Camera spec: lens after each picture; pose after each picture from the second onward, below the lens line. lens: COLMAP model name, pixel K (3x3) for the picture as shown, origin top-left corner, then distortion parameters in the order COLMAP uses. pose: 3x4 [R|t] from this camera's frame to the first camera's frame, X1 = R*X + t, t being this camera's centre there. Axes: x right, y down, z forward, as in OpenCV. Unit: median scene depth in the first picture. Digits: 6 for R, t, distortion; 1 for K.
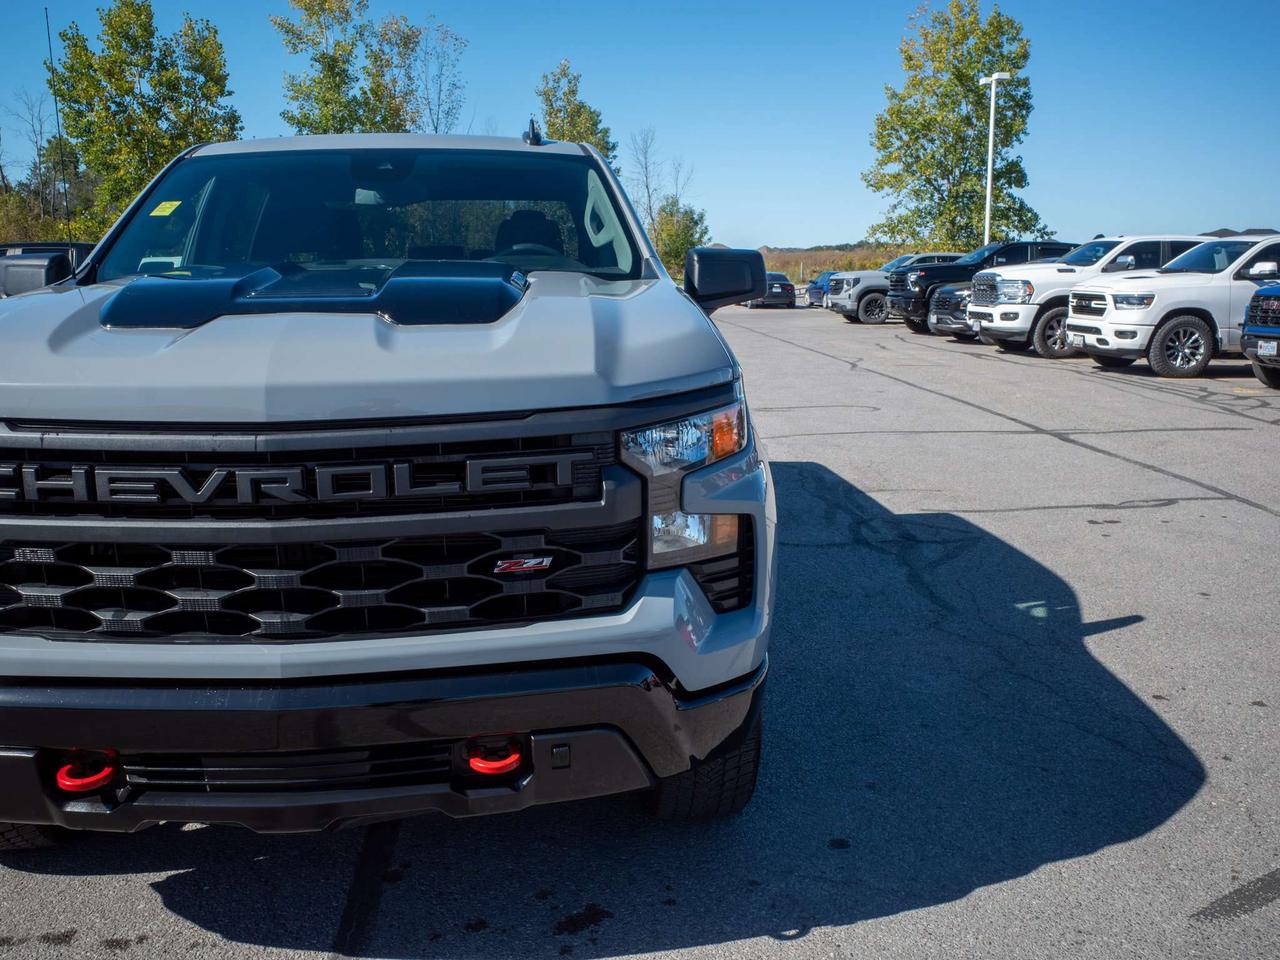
lens RADIAL K [[1134.4, 0, 637.0], [0, 1134.4, 485.6], [0, 0, 1]] dist [-0.066868, 0.075740]
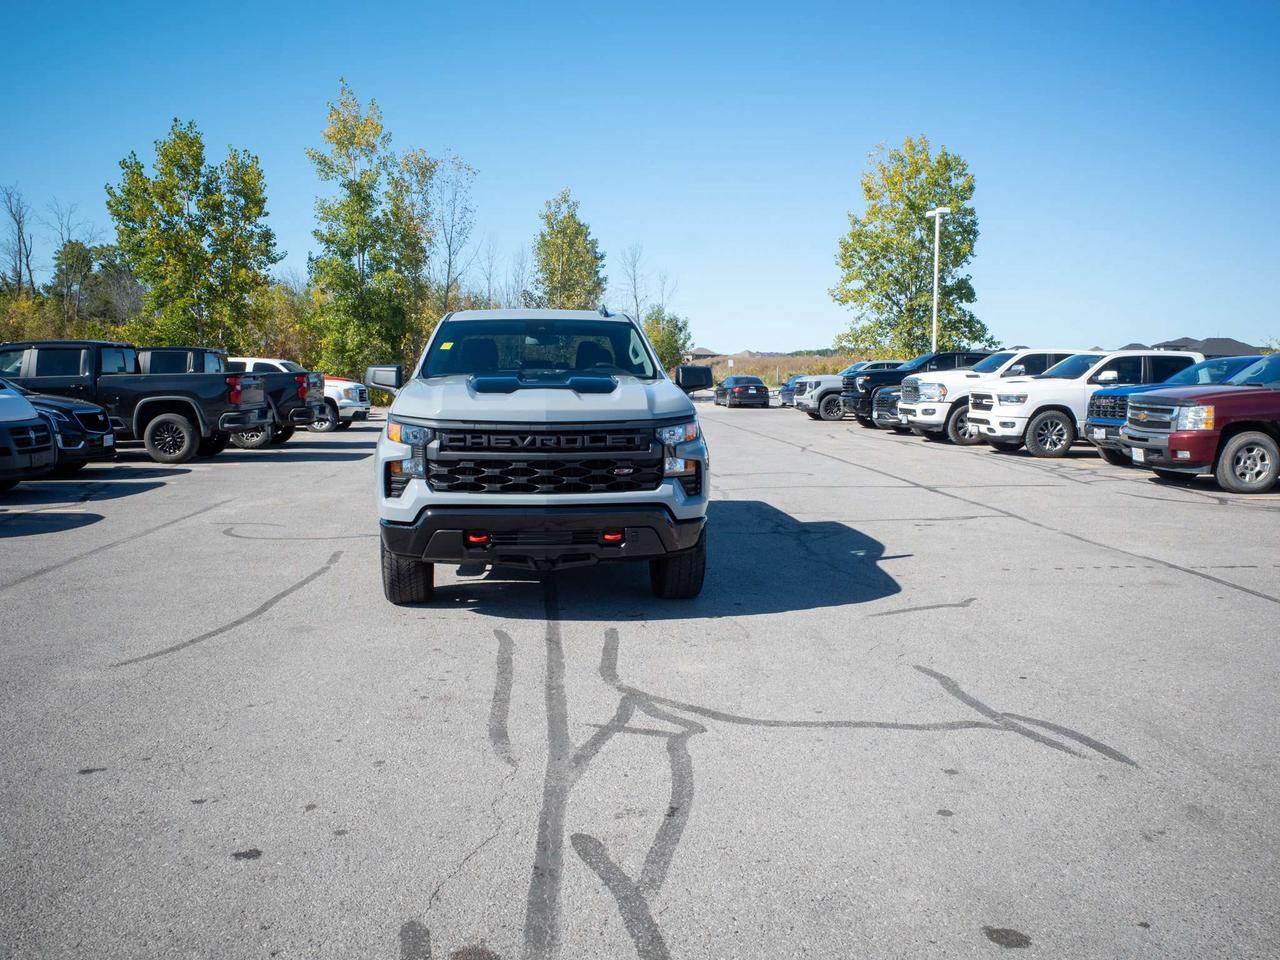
lens RADIAL K [[1123.2, 0, 638.4], [0, 1123.2, 479.8], [0, 0, 1]] dist [-0.067835, 0.070004]
pose [[0.999861, 0.007177, 0.015053, -0.005067], [-0.005748, 0.995660, -0.092891, 0.017869], [-0.015655, 0.092792, 0.995562, -0.095781]]
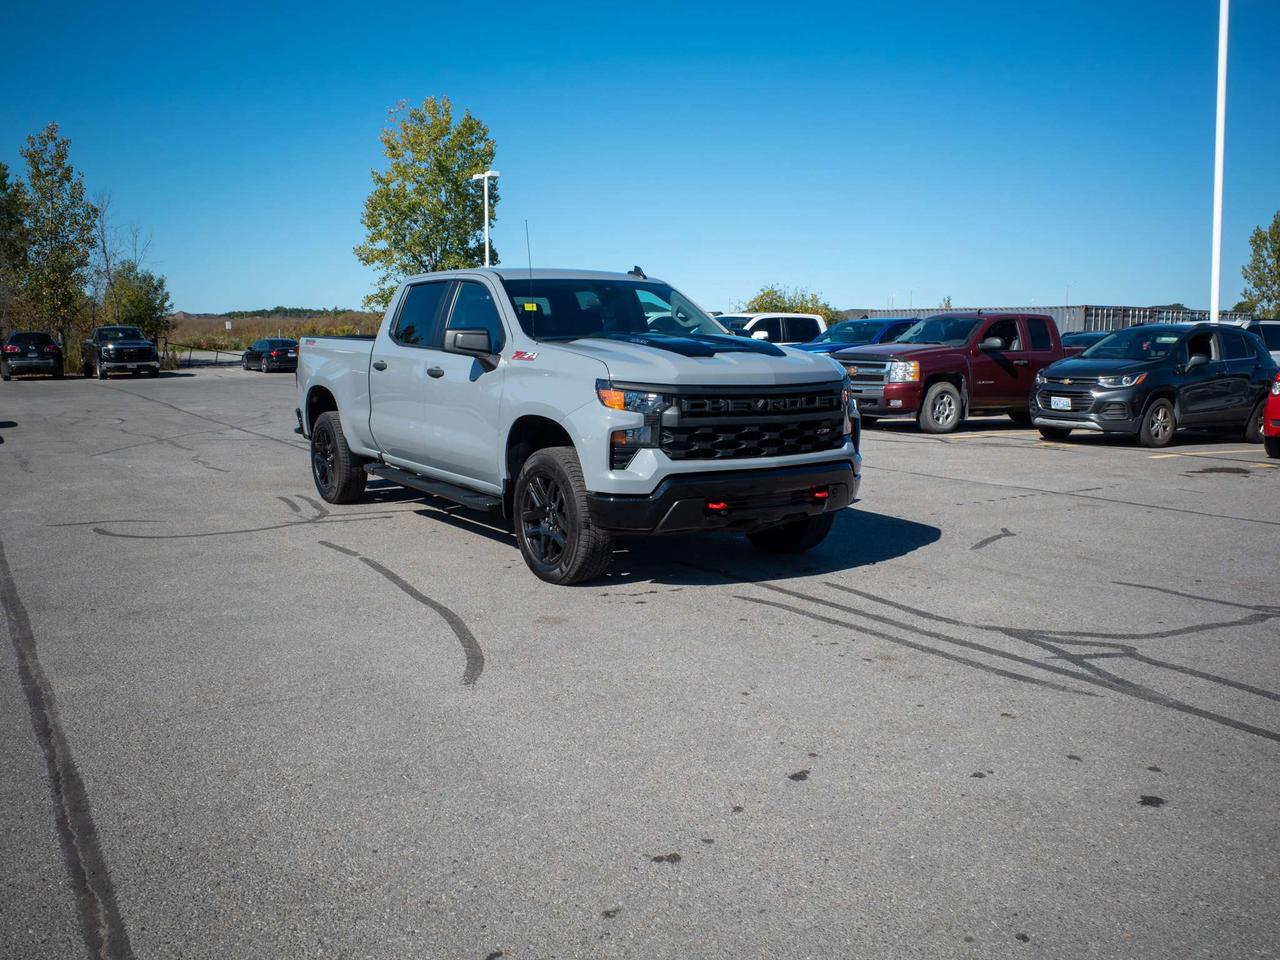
lens RADIAL K [[1123.2, 0, 643.0], [0, 1123.2, 484.7], [0, 0, 1]] dist [-0.067835, 0.070004]
pose [[0.875179, -0.057778, 0.480337, -0.098408], [0.084779, 0.995796, -0.034688, 0.013640], [-0.476313, 0.071081, 0.876398, -0.071394]]
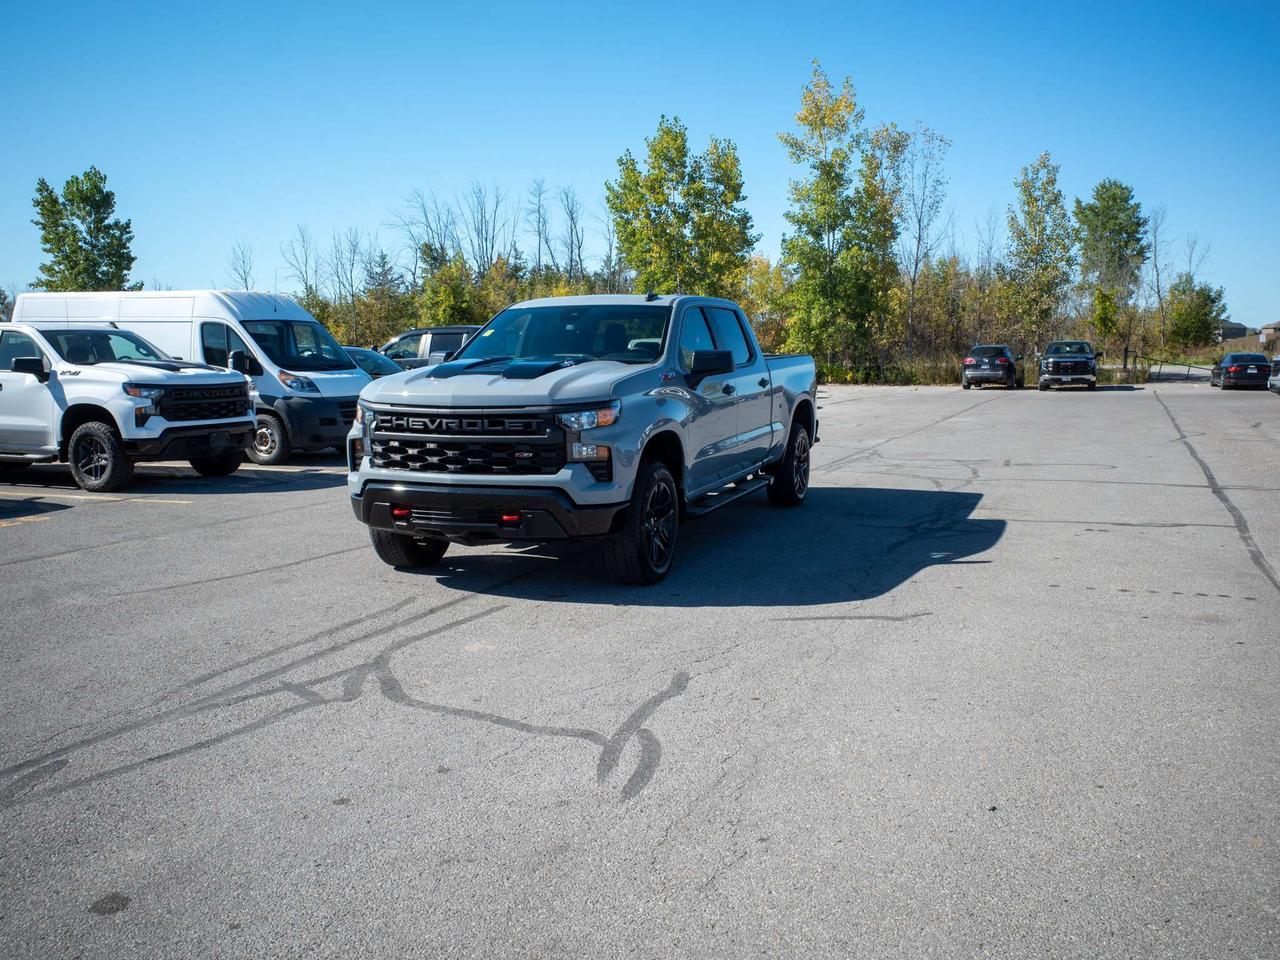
lens RADIAL K [[1123.2, 0, 650.4], [0, 1123.2, 489.1], [0, 0, 1]] dist [-0.067835, 0.070004]
pose [[0.899693, 0.054314, -0.433130, 0.075215], [-0.081115, 0.995750, -0.043625, 0.013029], [0.428920, 0.074382, 0.900275, -0.078636]]
